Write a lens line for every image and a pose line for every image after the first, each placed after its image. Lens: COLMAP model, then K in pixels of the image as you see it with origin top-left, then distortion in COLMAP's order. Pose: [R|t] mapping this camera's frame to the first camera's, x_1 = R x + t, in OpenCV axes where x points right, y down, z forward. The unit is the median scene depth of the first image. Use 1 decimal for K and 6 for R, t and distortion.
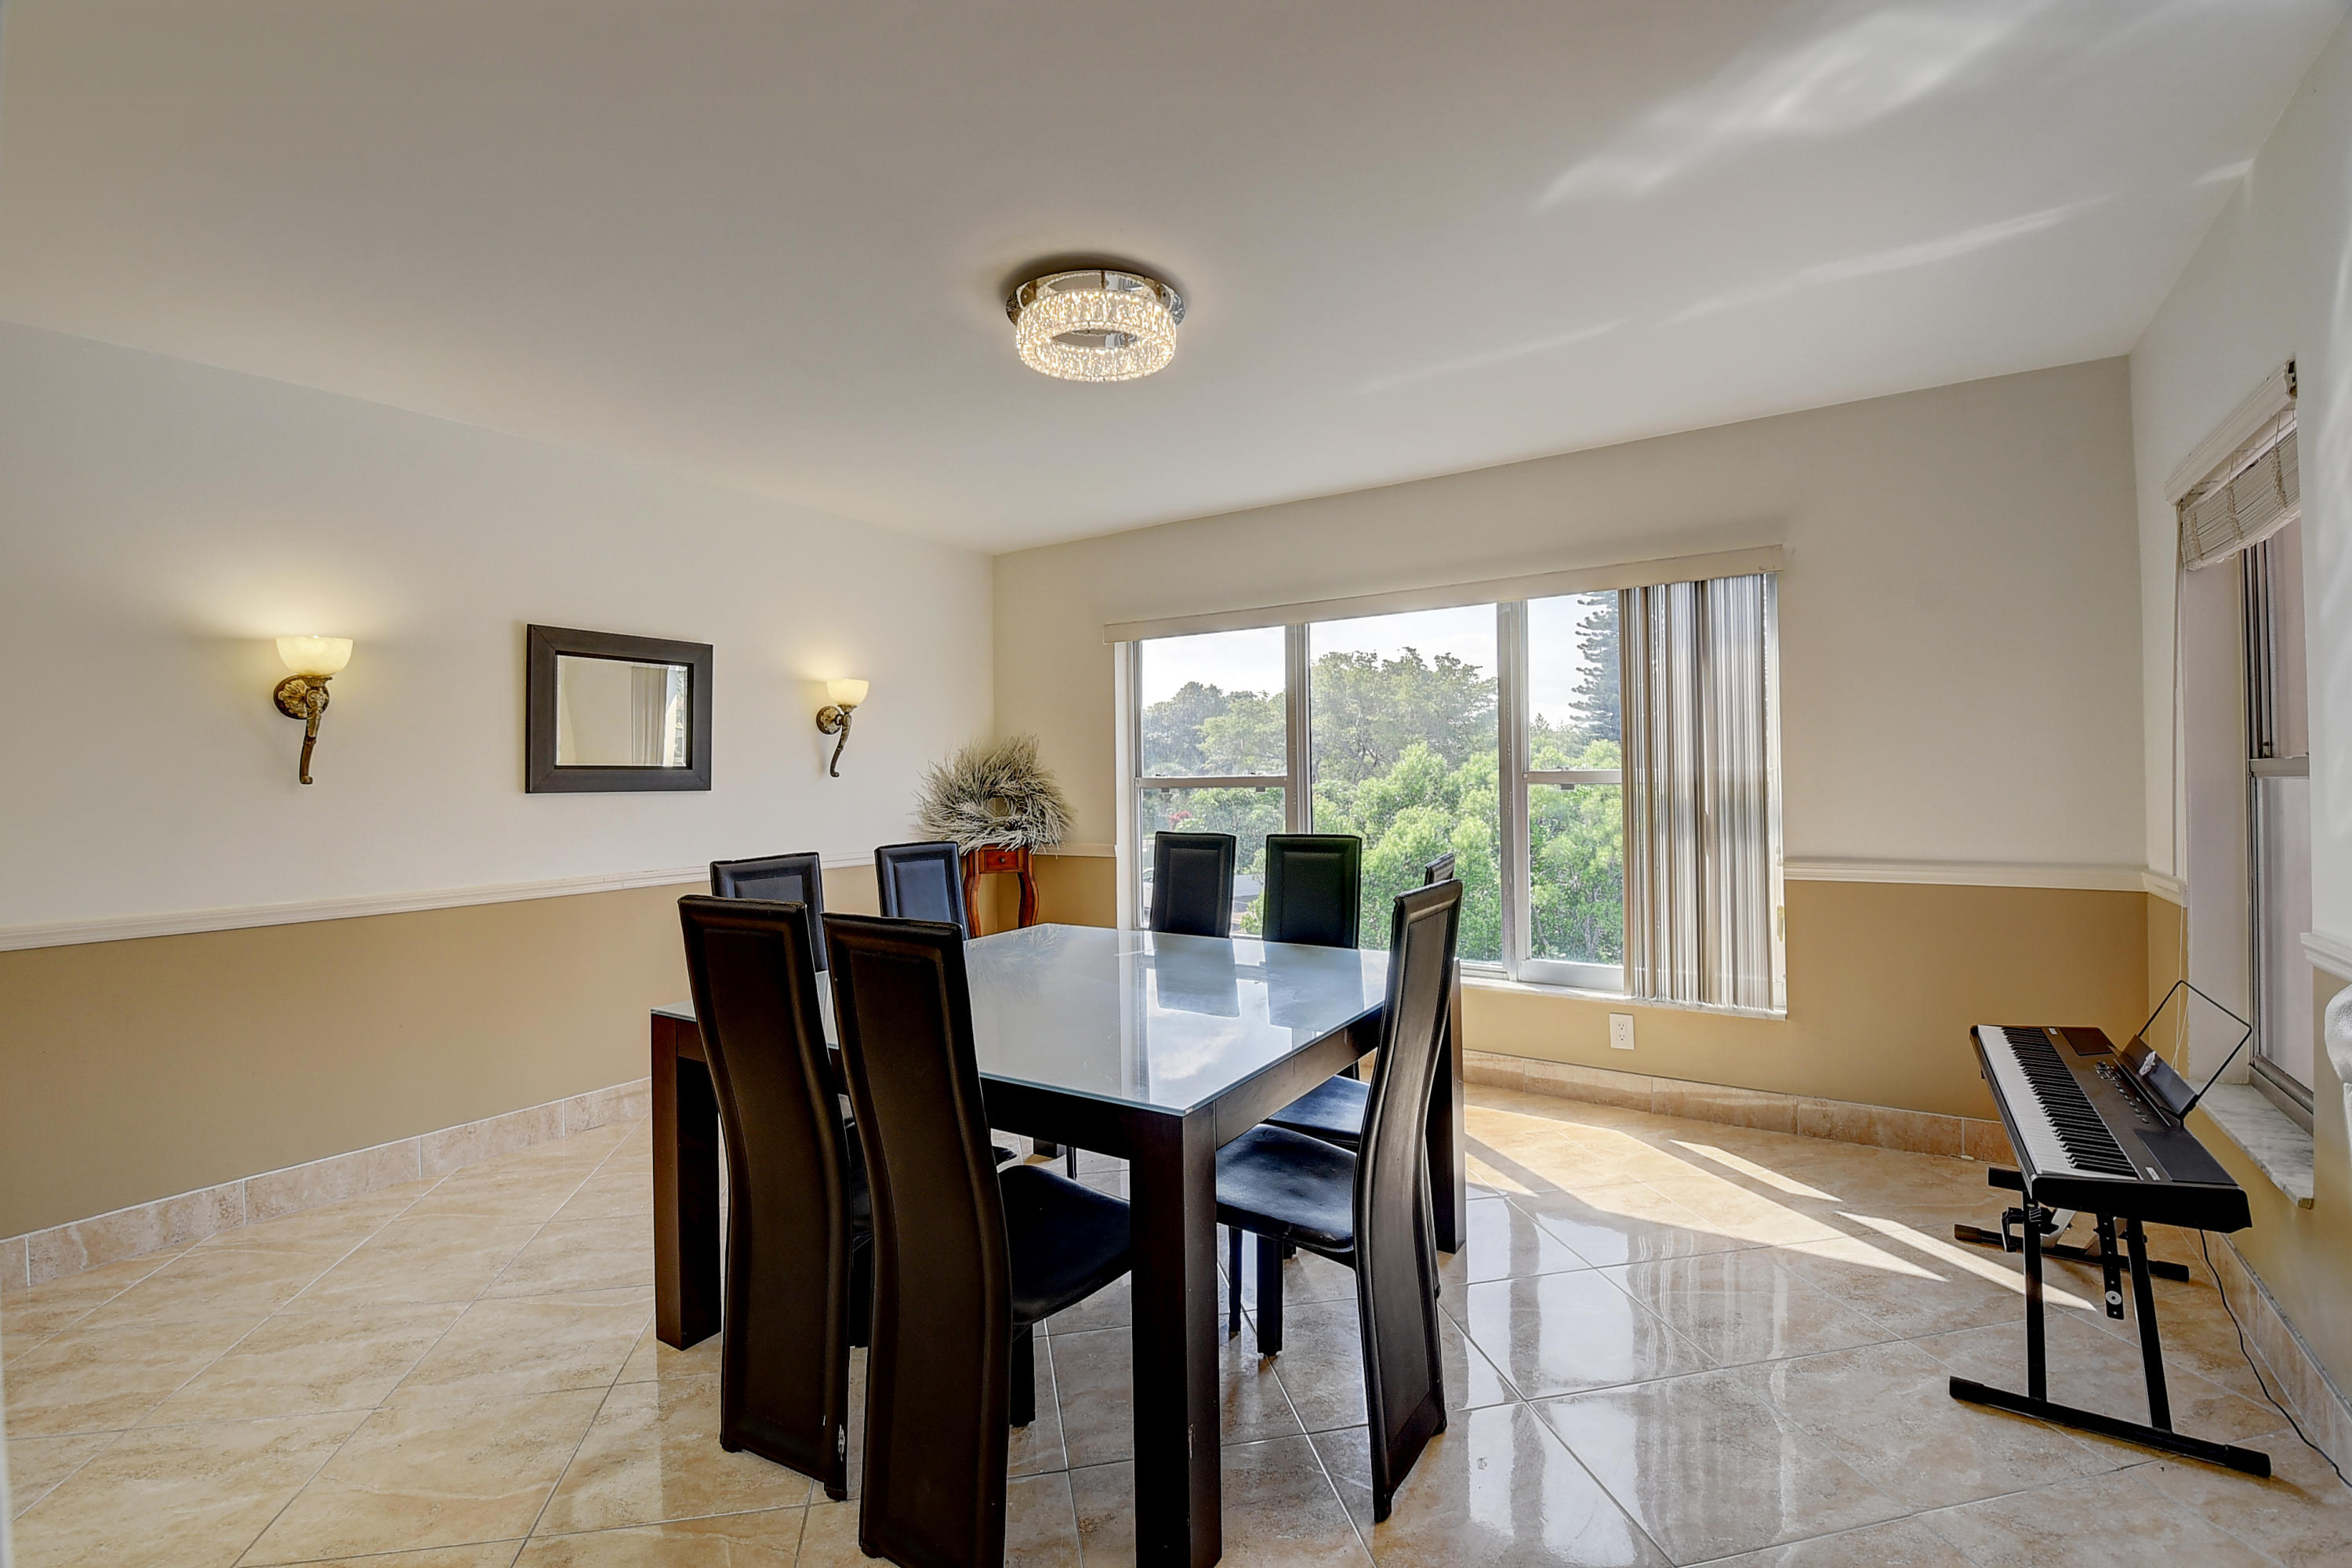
lens RADIAL K [[1035.6, 0, 1171.3], [0, 1035.6, 755.9], [0, 0, 1]] dist [0.025978, -0.034086]
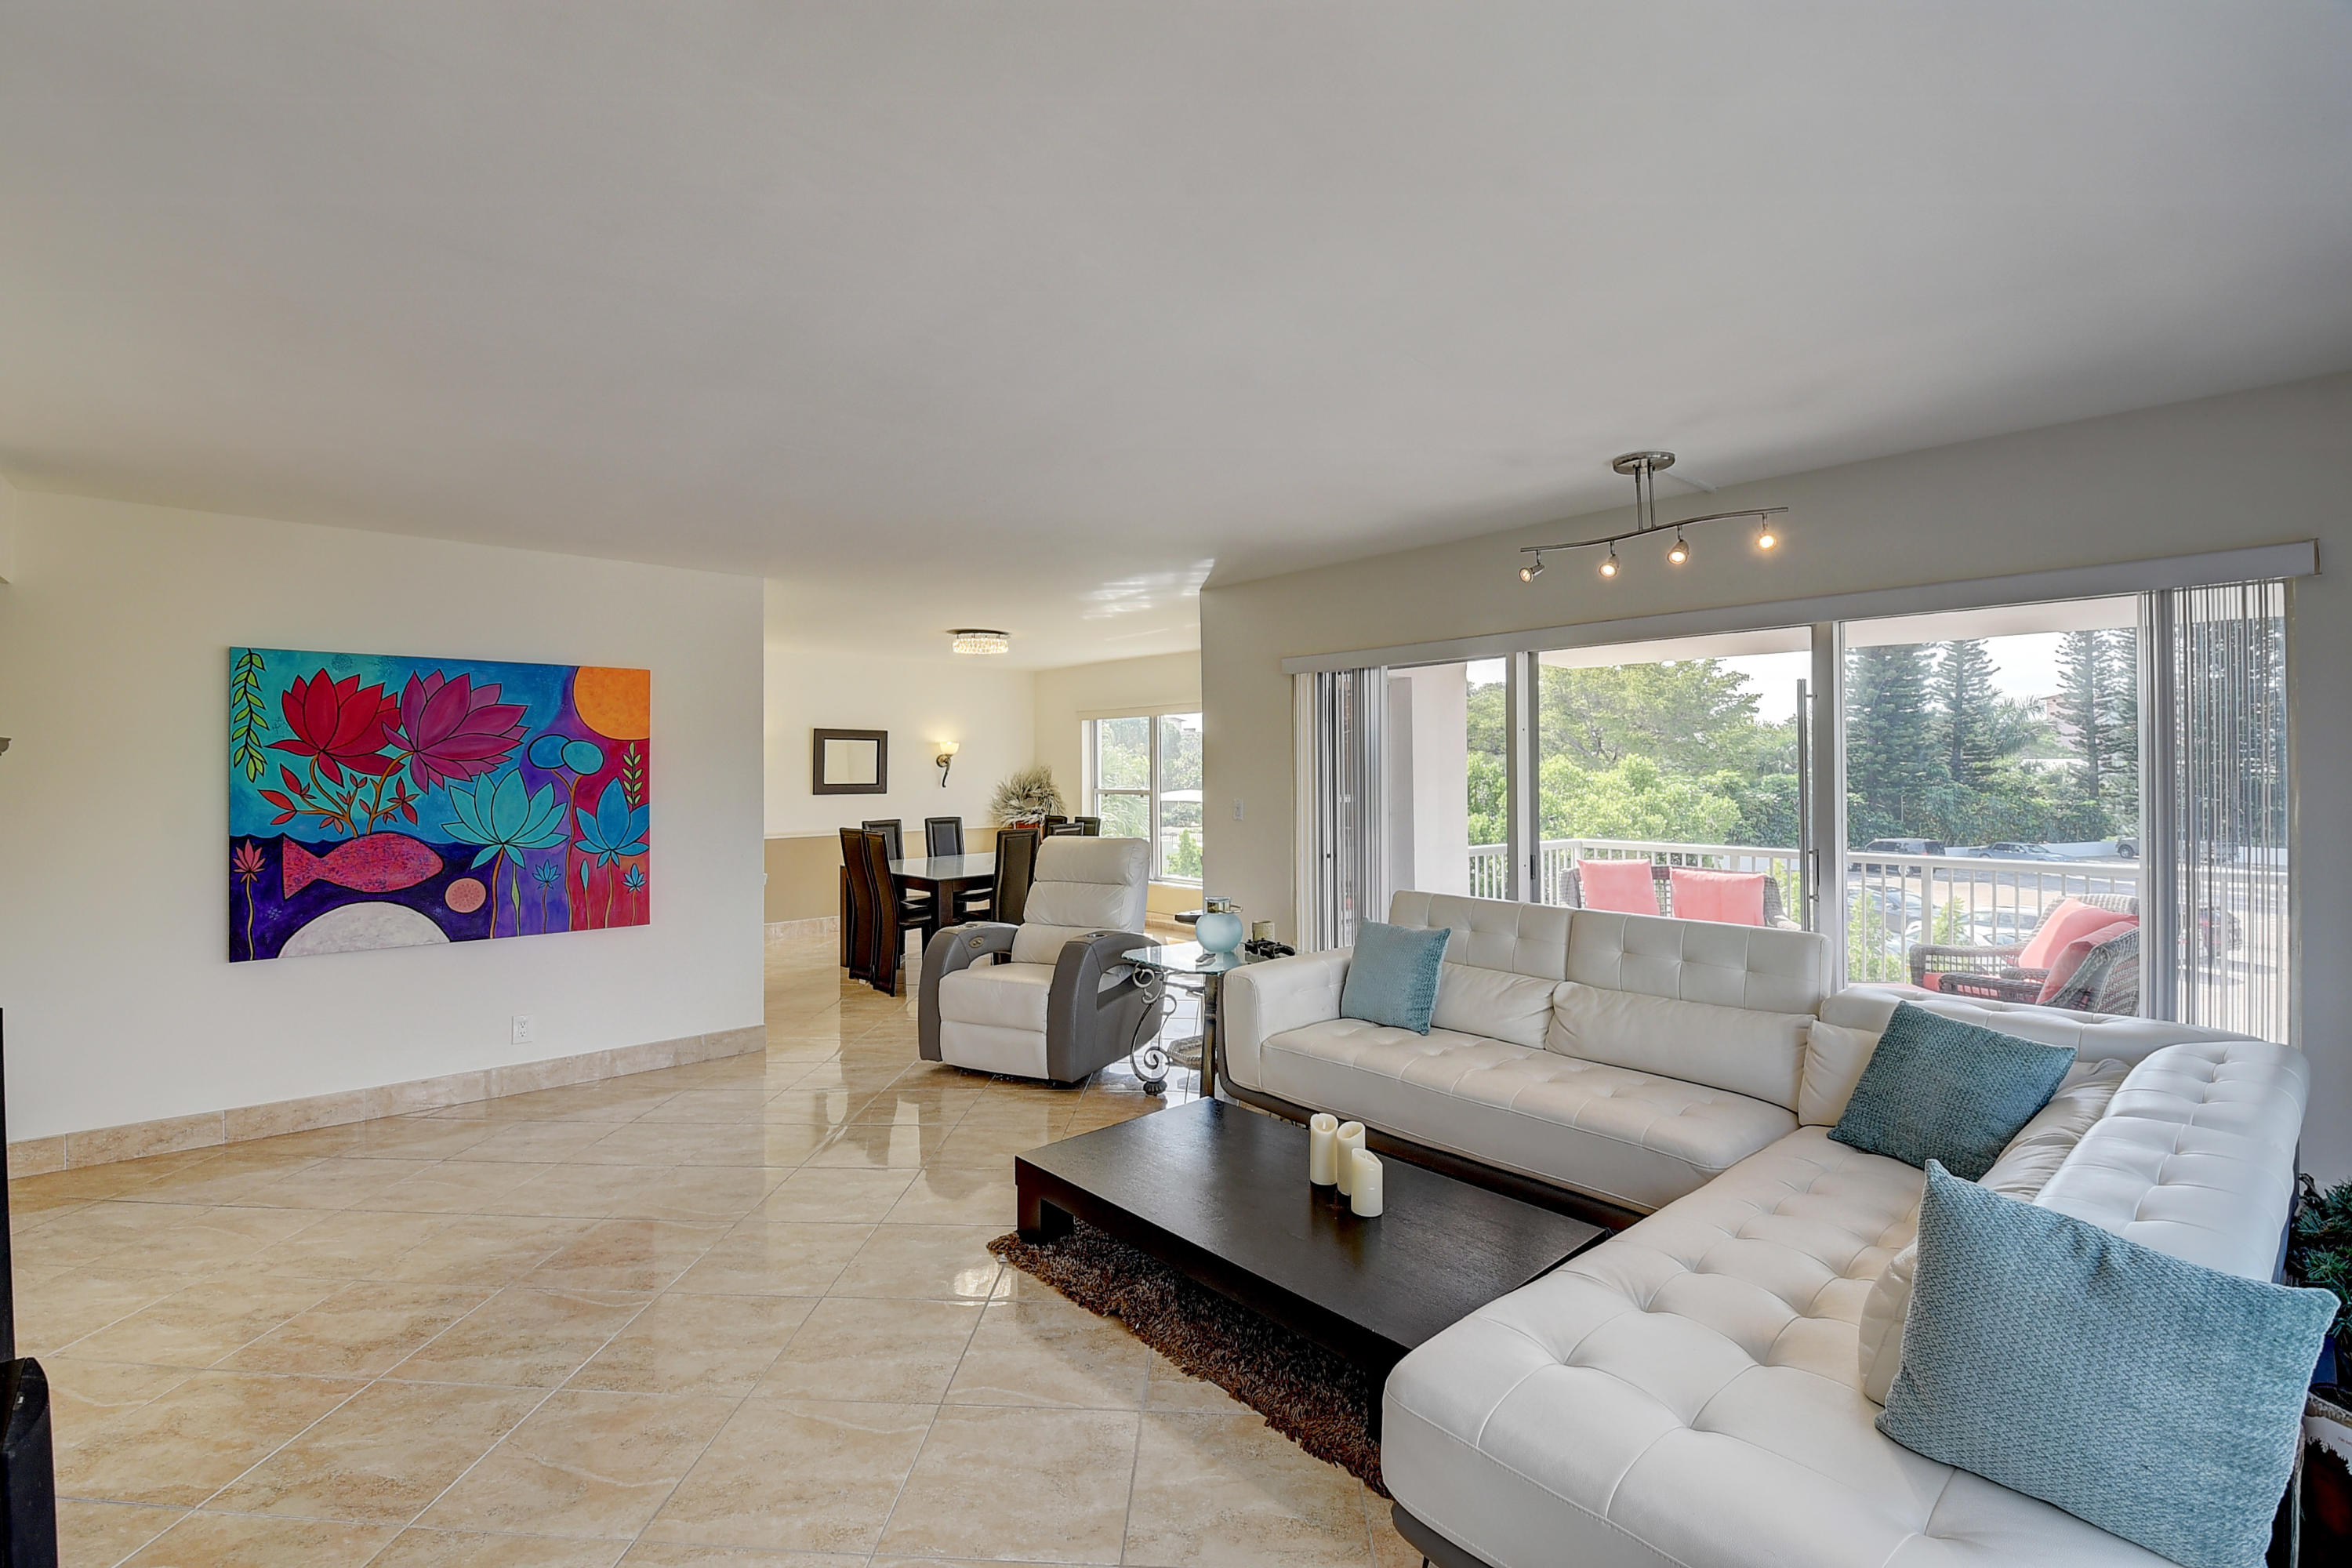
lens RADIAL K [[1035.6, 0, 1171.3], [0, 1035.6, 755.9], [0, 0, 1]] dist [0.025978, -0.034086]
pose [[0.964485, 0.007608, -0.264028, 0.794634], [-0.004516, 0.999914, 0.012316, -0.084012], [0.264099, -0.010686, 0.964436, -1.082514]]
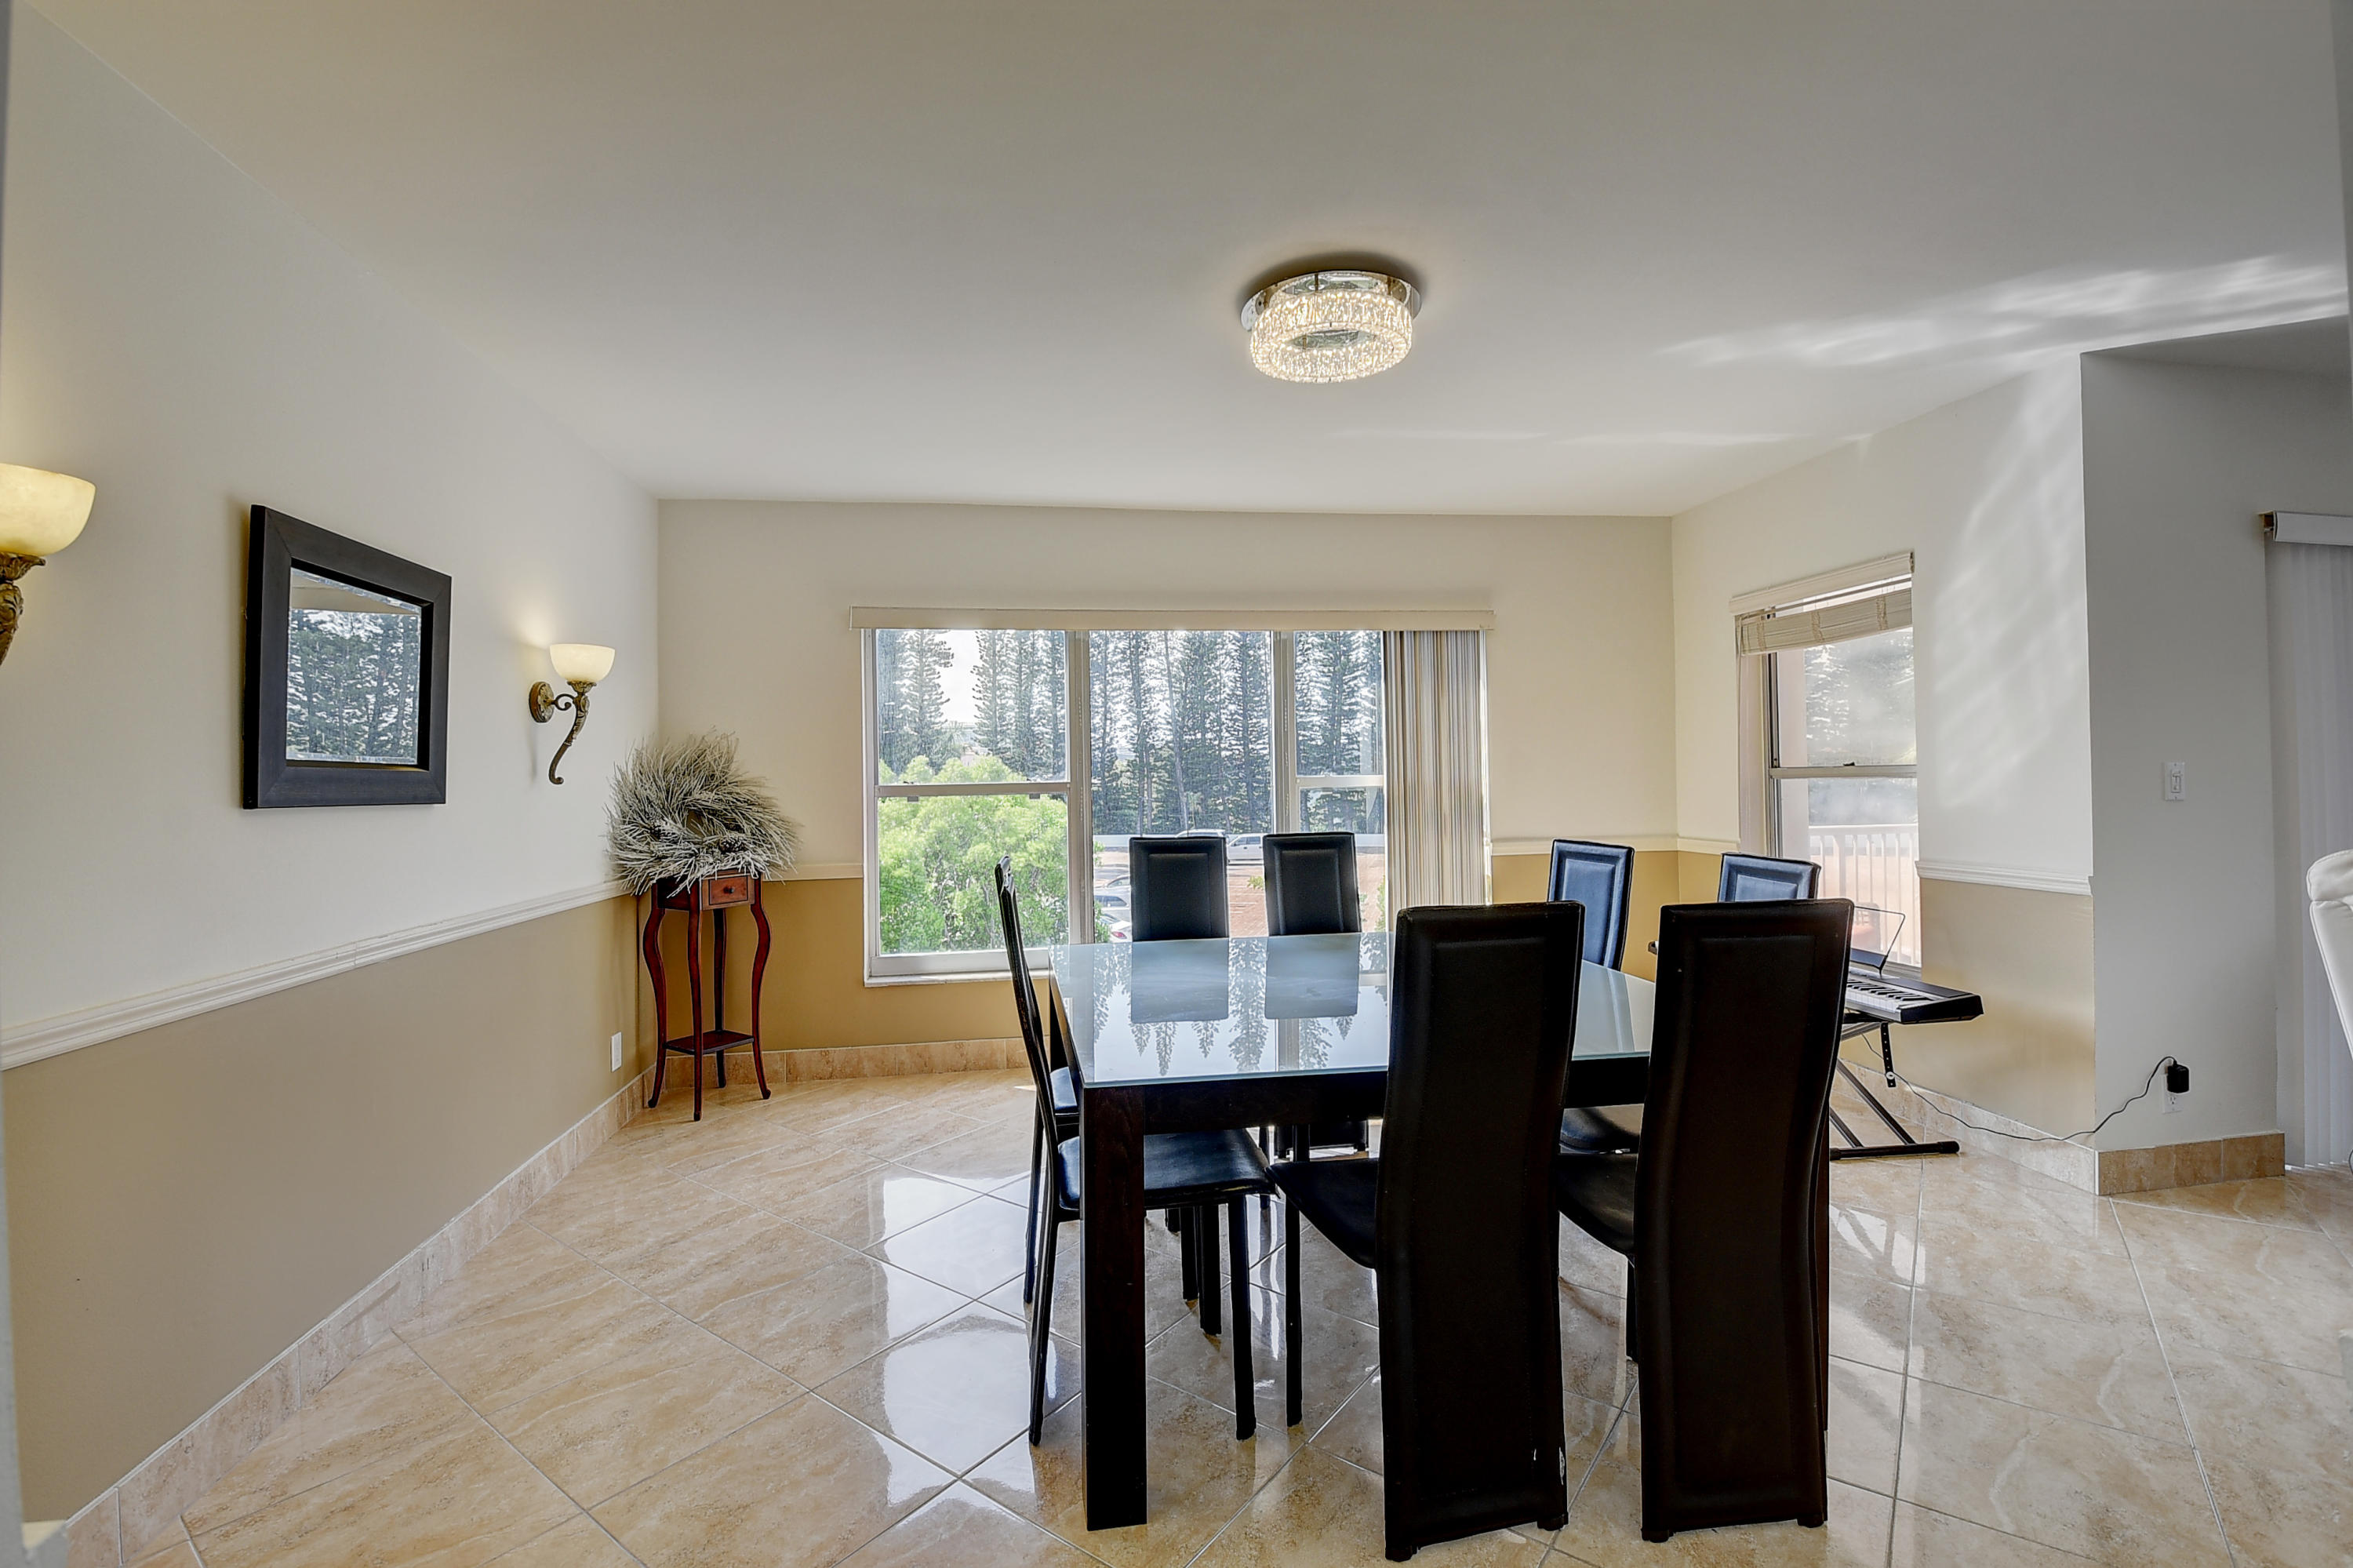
lens RADIAL K [[1029.8, 0, 1164.6], [0, 1029.8, 760.3], [0, 0, 1]] dist [0.003290, -0.016265]
pose [[0.745103, 0.013234, 0.666818, -0.547210], [-0.007304, 0.999905, -0.011684, 0.010728], [-0.666909, 0.003835, 0.745129, 0.239881]]
